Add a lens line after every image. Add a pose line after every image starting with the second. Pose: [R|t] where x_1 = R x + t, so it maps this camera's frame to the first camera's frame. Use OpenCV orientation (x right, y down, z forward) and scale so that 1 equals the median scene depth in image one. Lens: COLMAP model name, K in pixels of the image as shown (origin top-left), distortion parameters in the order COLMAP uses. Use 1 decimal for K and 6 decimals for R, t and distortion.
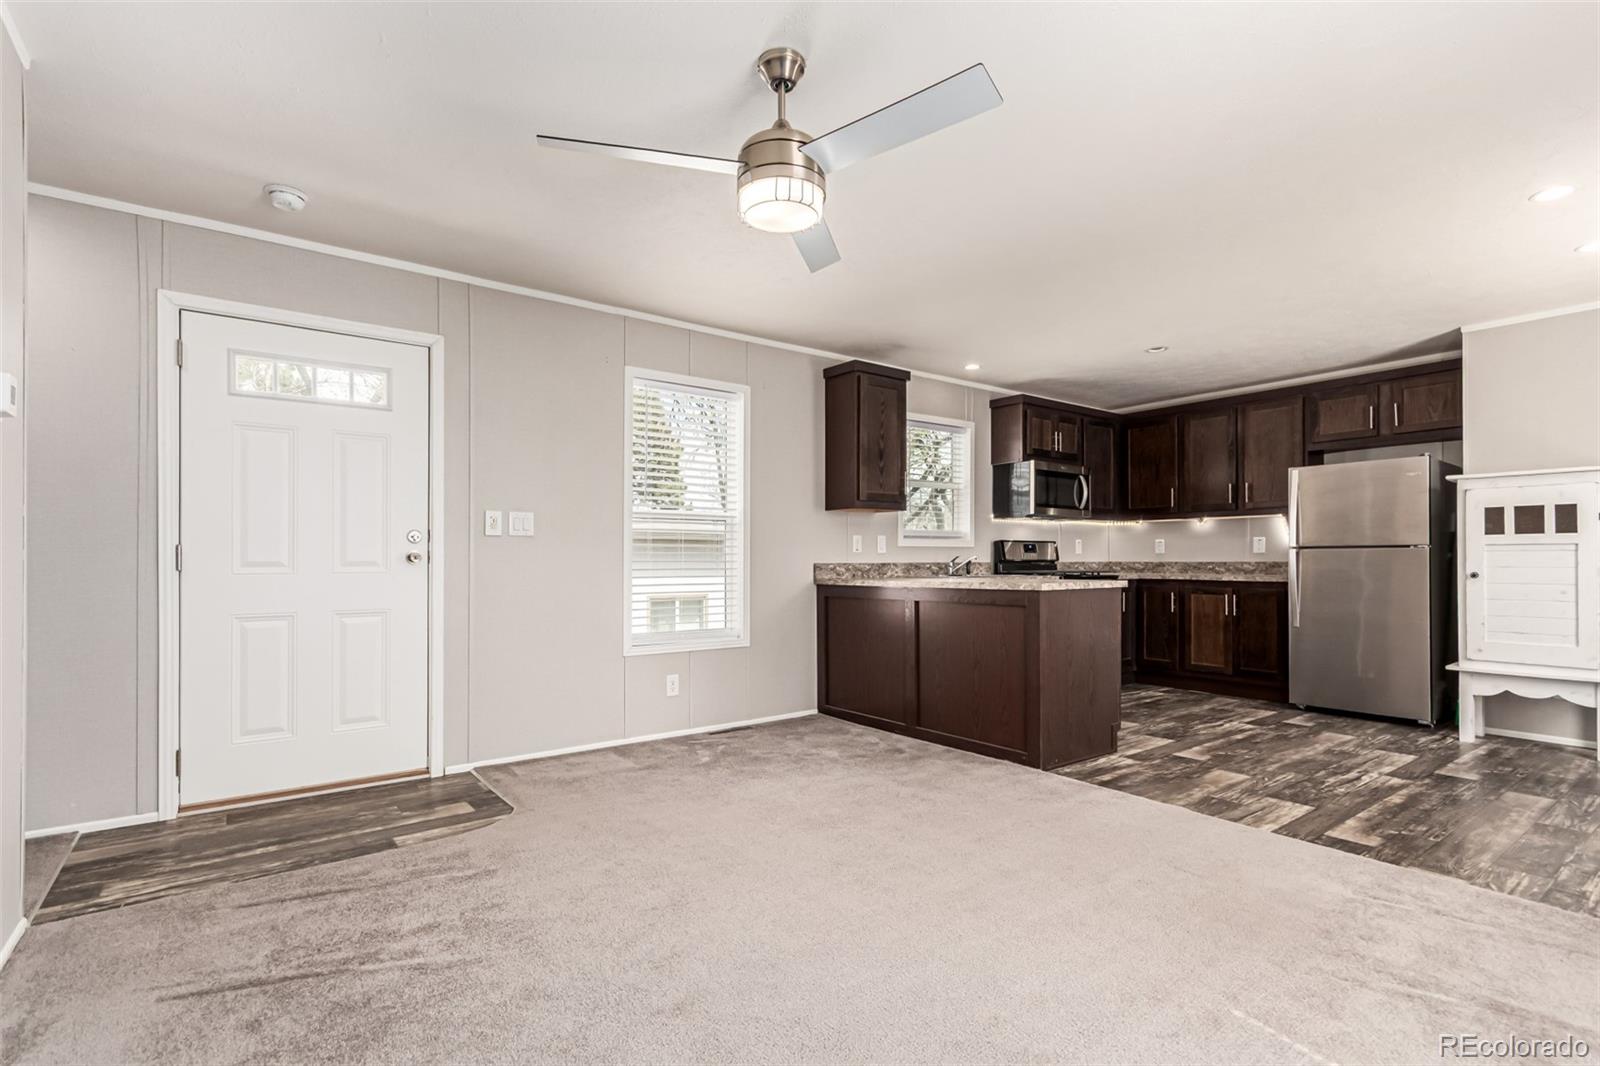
lens RADIAL K [[746.0, 0, 806.6], [0, 746.0, 558.0], [0, 0, 1]] dist [0.006265, -0.000127]
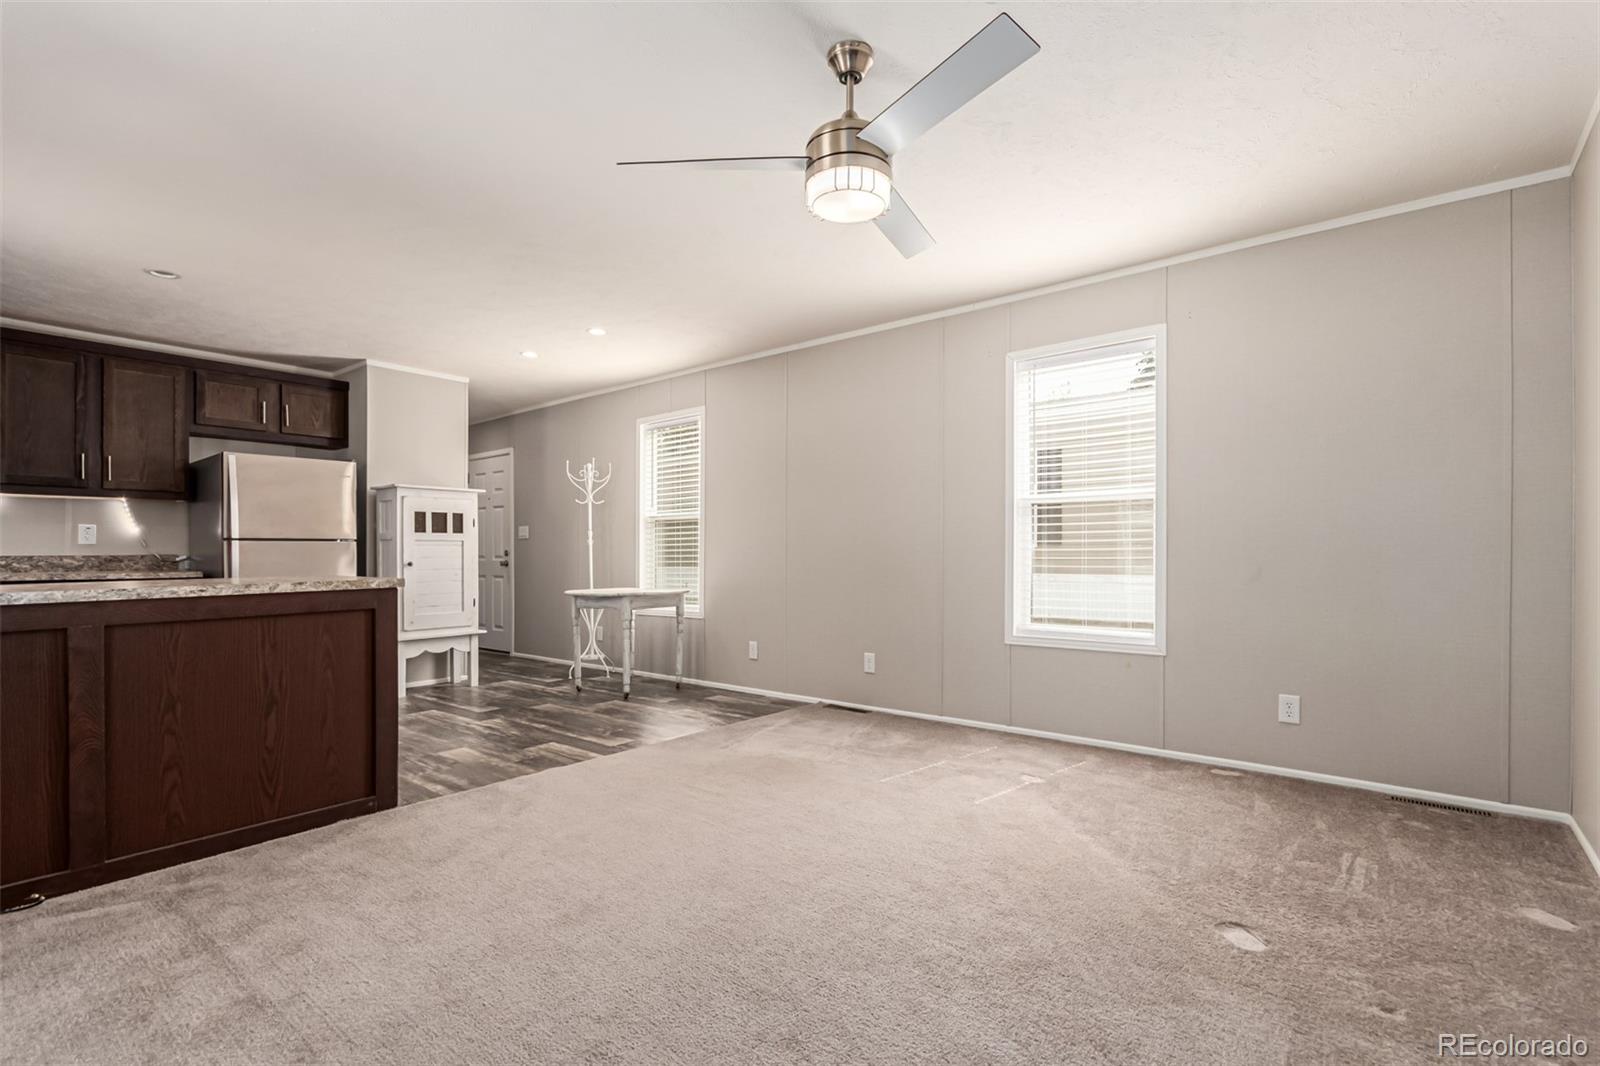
lens RADIAL K [[748.8, 0, 804.5], [0, 748.8, 548.4], [0, 0, 1]] dist [0.013486, -0.005036]
pose [[-0.234293, 0.007811, 0.972135, -0.483449], [0.002016, 0.999969, -0.007549, 0.006985], [-0.972164, 0.000191, -0.234302, 0.622237]]
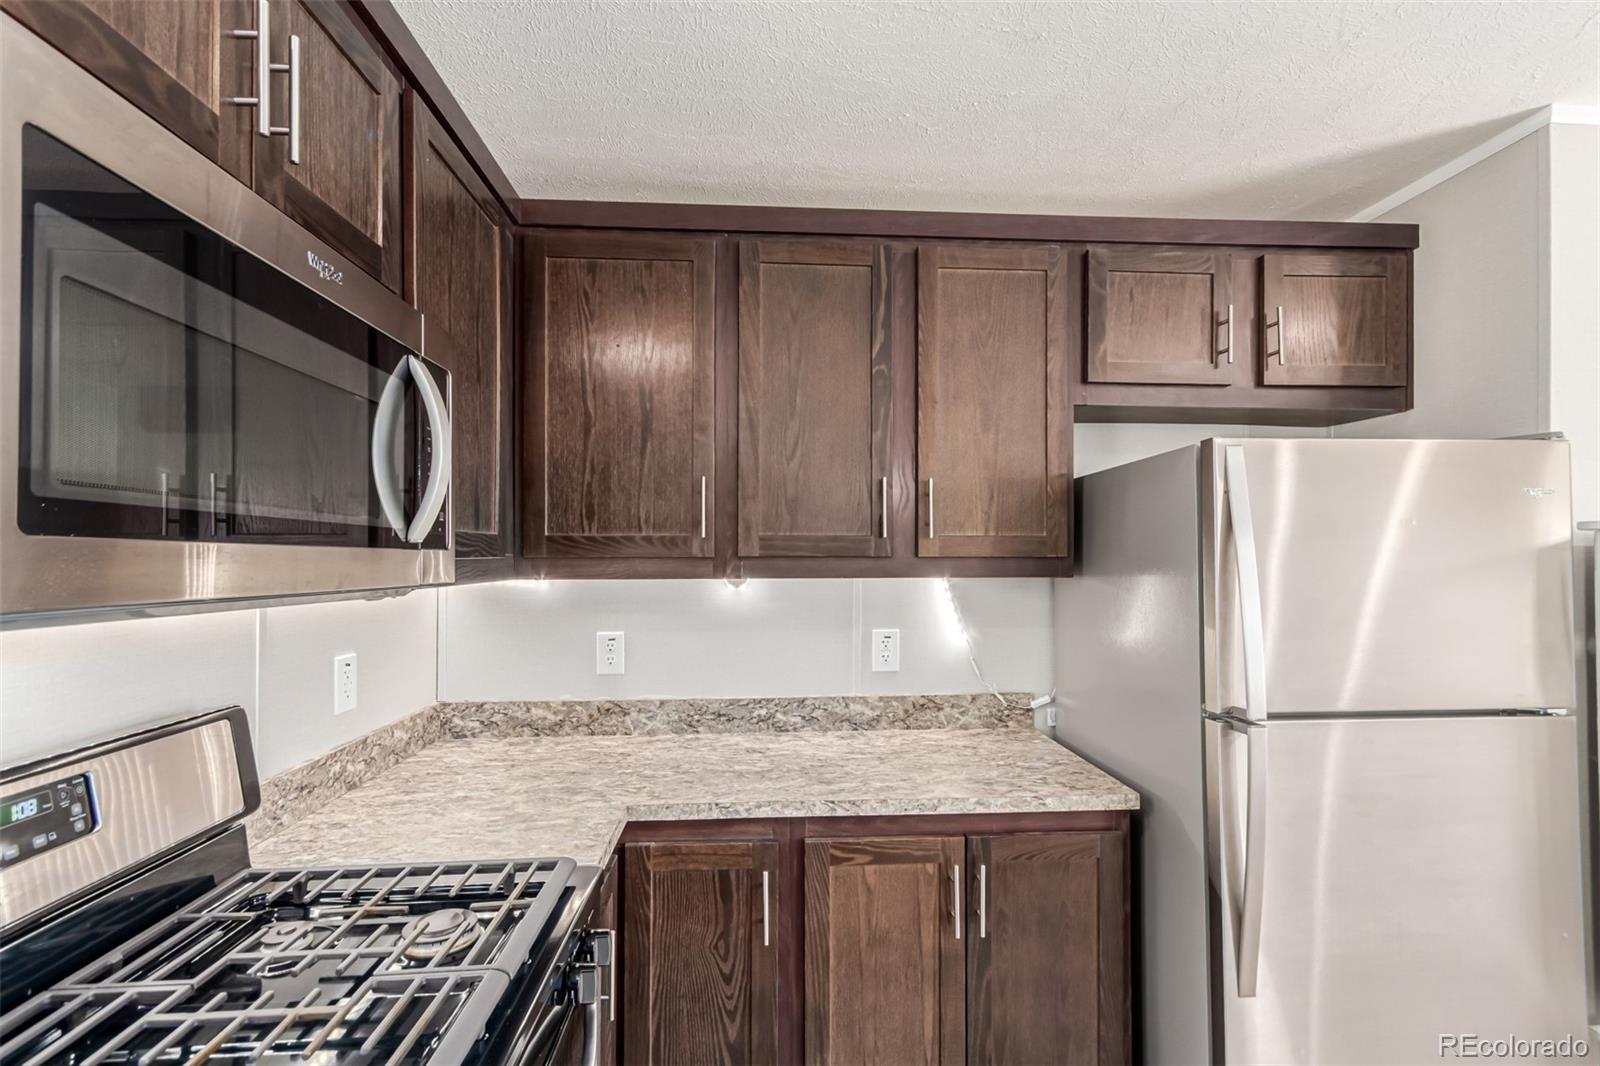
lens RADIAL K [[757.9, 0, 803.0], [0, 757.9, 552.0], [0, 0, 1]] dist [0.006437, 0.001631]
pose [[0.552370, 0.007834, 0.833562, 0.370634], [-0.001157, 0.999962, -0.008631, -0.087152], [-0.833598, 0.003803, 0.552358, 1.143748]]
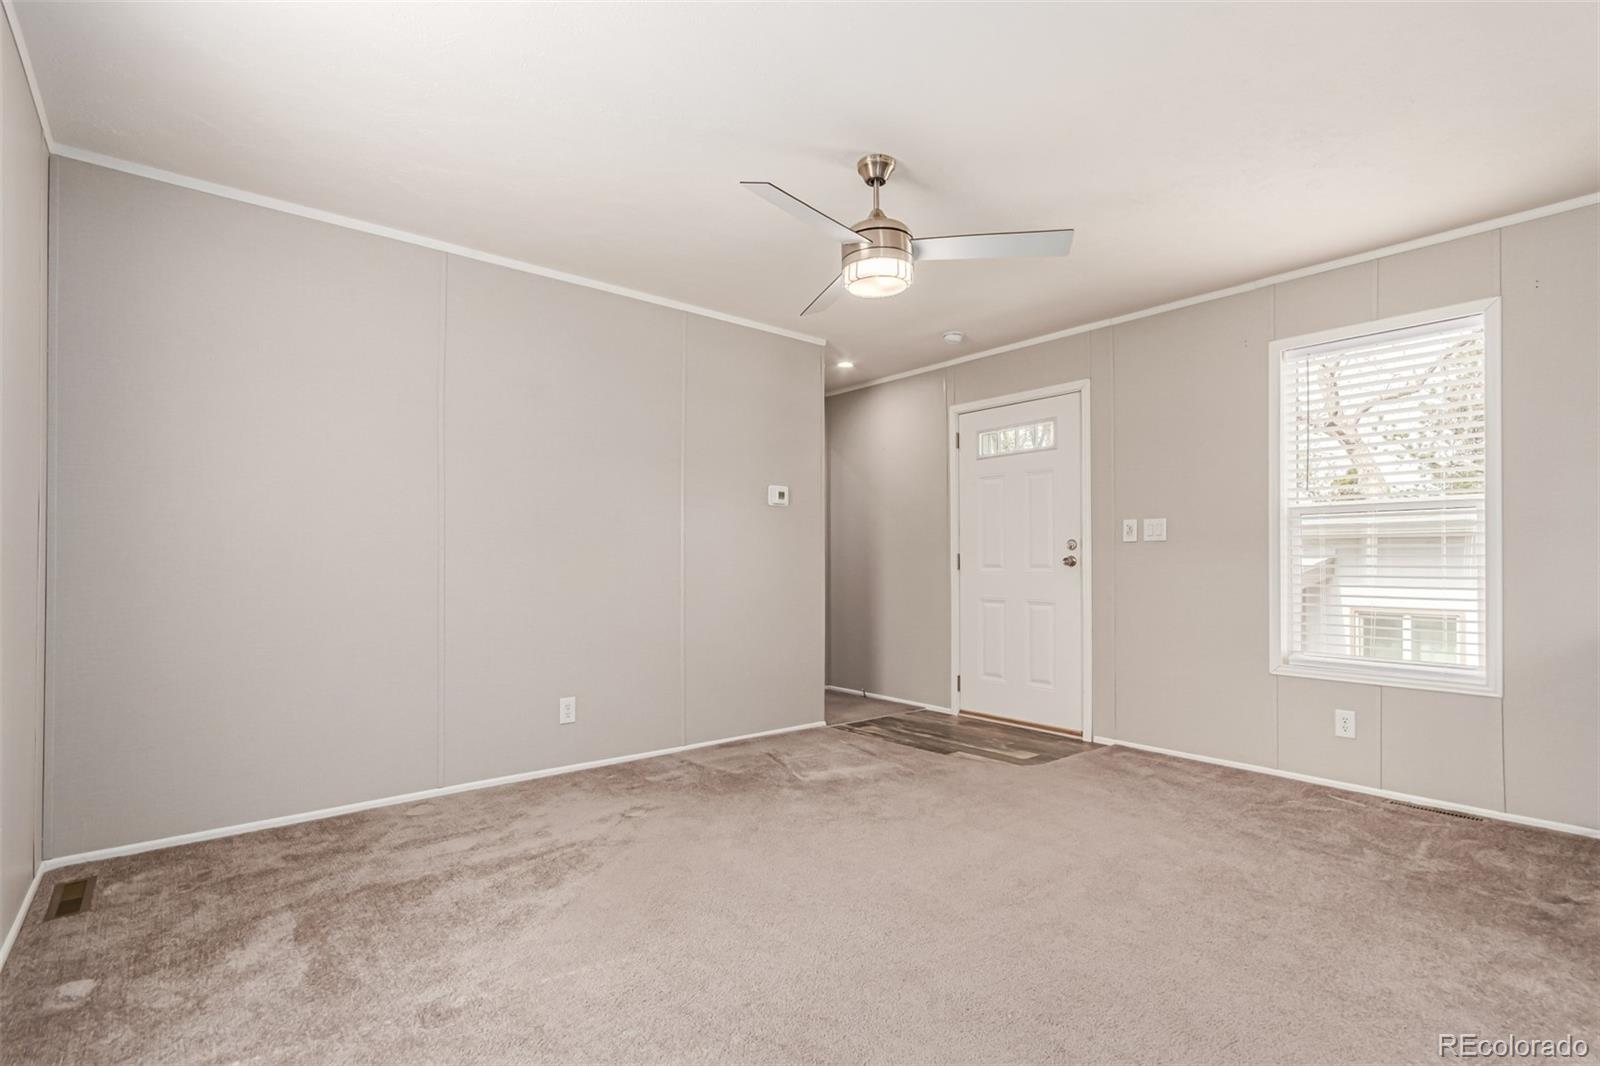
lens RADIAL K [[749.4, 0, 799.3], [0, 749.4, 561.6], [0, 0, 1]] dist [-0.023508, 0.000080]
pose [[0.045784, -0.001883, -0.998950, 0.572532], [-0.000358, 0.999998, -0.001901, 0.001712], [0.998951, 0.000445, 0.045784, 0.389637]]
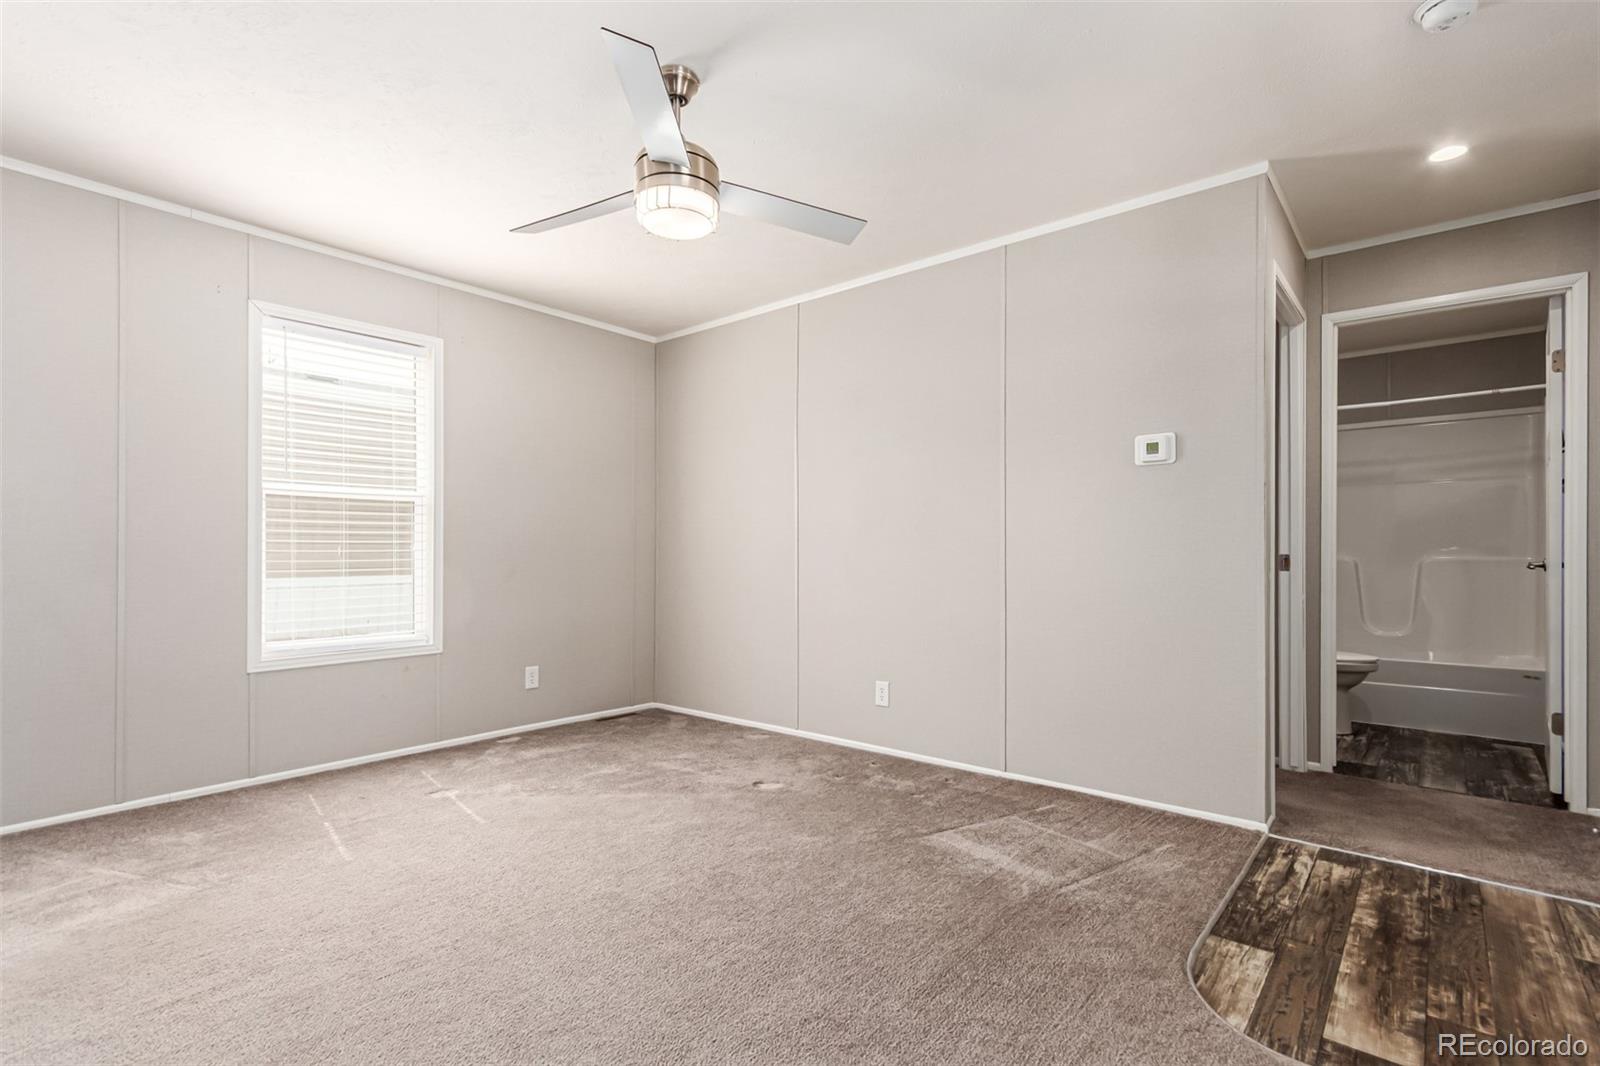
lens RADIAL K [[757.9, 0, 803.0], [0, 757.9, 552.0], [0, 0, 1]] dist [0.006437, 0.001631]
pose [[-0.974963, -0.000645, -0.222368, 0.016068], [0.000069, 0.999995, -0.003200, 0.004958], [0.222369, -0.003135, -0.974958, 1.001180]]
